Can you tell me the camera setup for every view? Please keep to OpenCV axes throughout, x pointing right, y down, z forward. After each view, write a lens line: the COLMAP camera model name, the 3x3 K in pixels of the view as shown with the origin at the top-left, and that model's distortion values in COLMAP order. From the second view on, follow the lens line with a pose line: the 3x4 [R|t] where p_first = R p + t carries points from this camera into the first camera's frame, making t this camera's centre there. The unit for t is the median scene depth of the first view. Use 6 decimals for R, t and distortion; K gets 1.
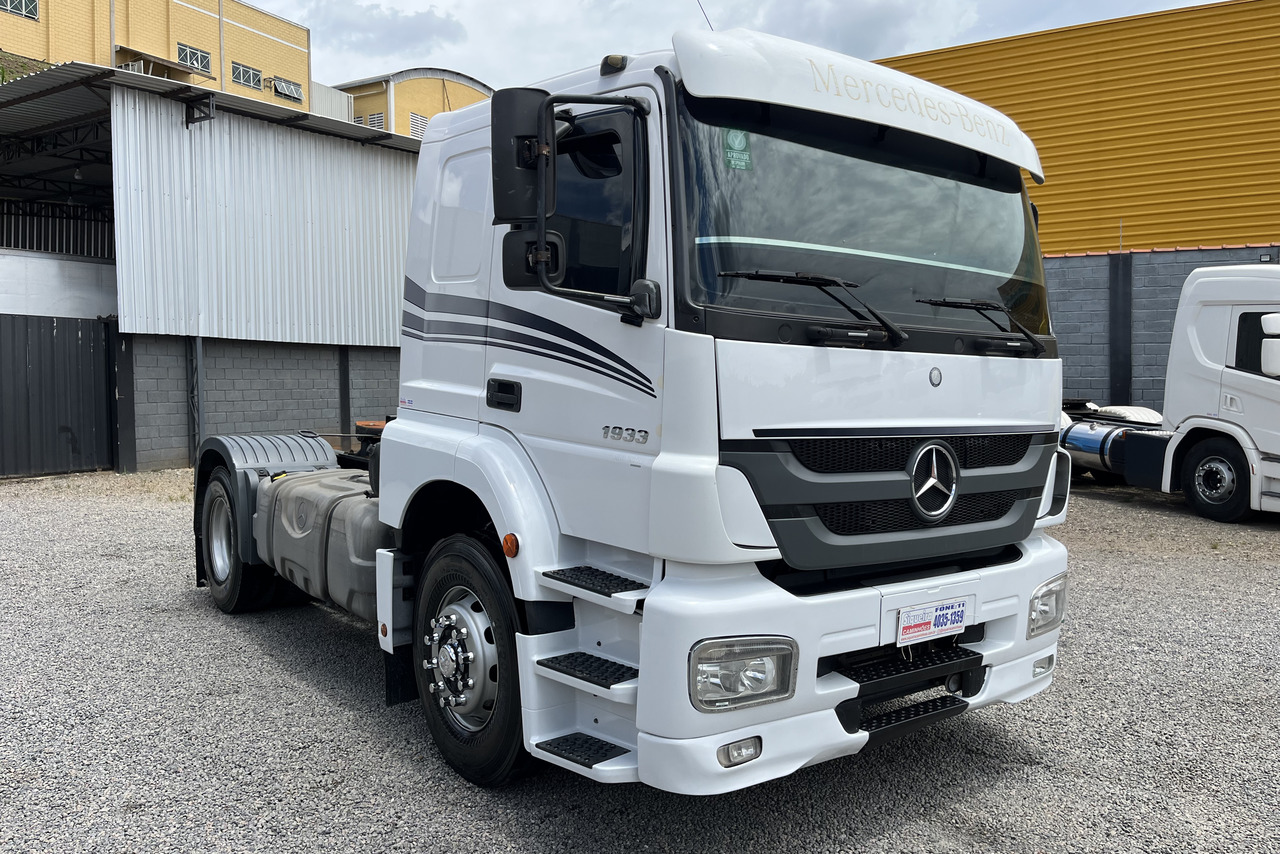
lens RADIAL K [[974.6, 0, 648.9], [0, 974.6, 405.7], [0, 0, 1]] dist [0.041496, -0.047801]
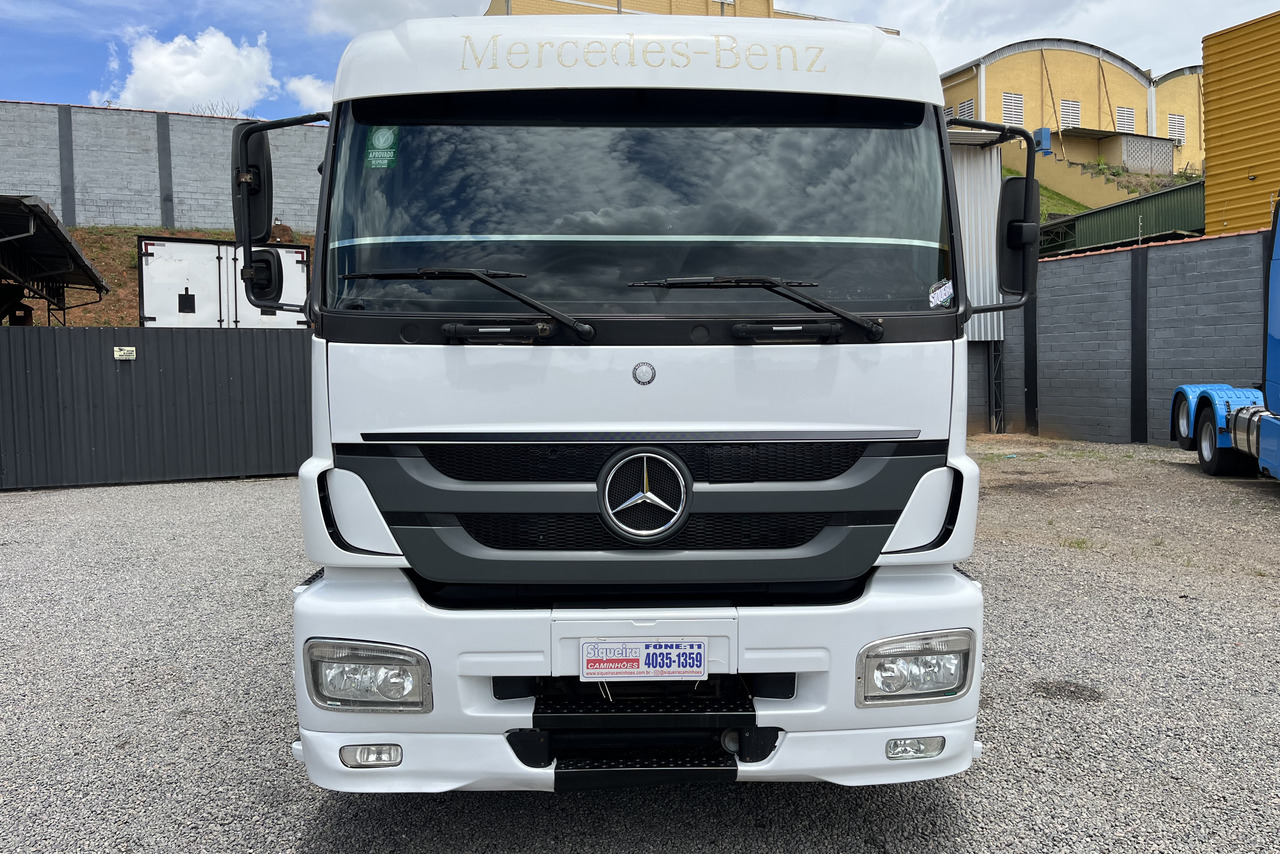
lens RADIAL K [[974.6, 0, 635.7], [0, 974.6, 418.9], [0, 0, 1]] dist [0.041496, -0.047801]
pose [[0.812250, 0.003470, -0.583299, 0.781353], [0.007456, 0.999839, 0.016332, -0.003619], [0.583262, -0.017615, 0.812093, 0.308246]]
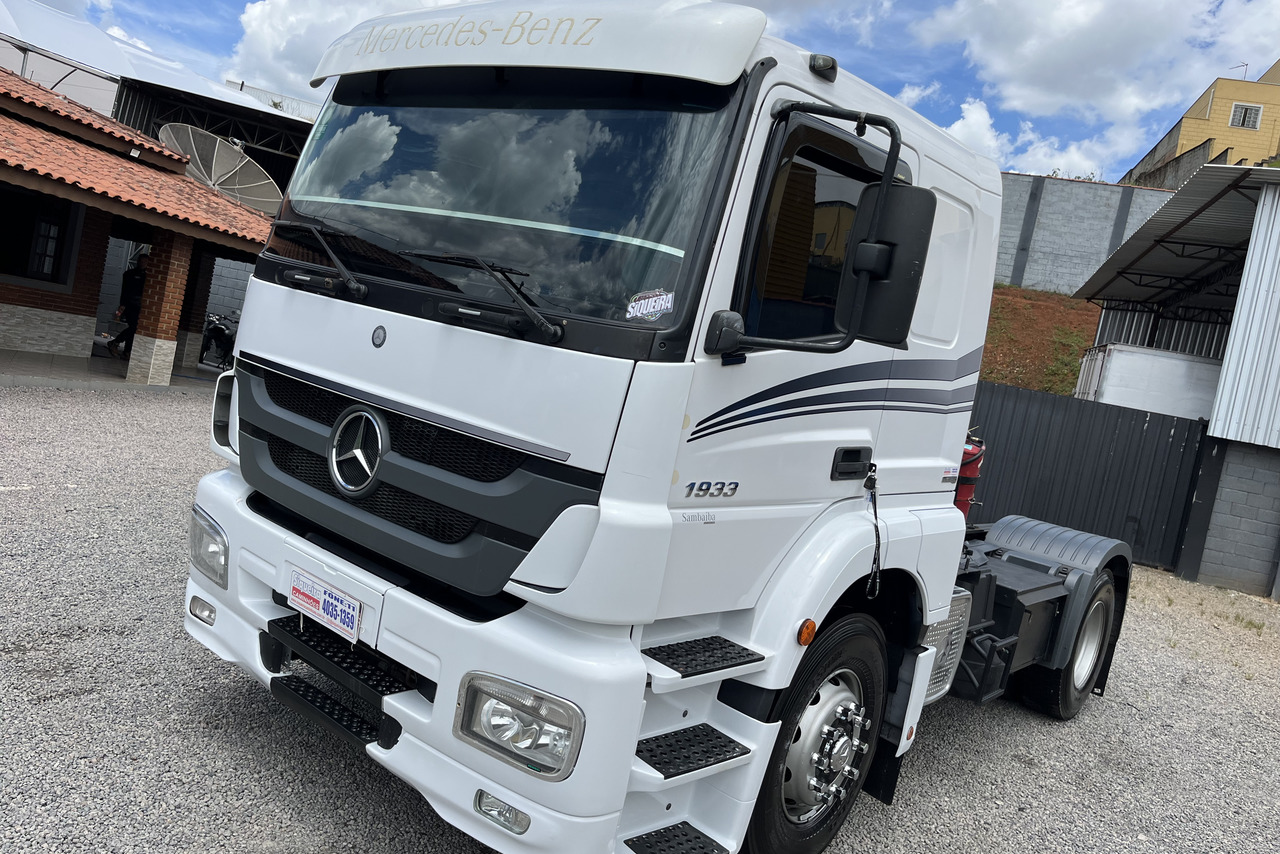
lens RADIAL K [[974.6, 0, 639.7], [0, 974.6, 424.8], [0, 0, 1]] dist [0.041496, -0.047801]
pose [[0.229140, 0.102420, -0.967990, 1.207882], [-0.220020, 0.974162, 0.050991, -0.048688], [0.948201, 0.201293, 0.245754, 1.022934]]
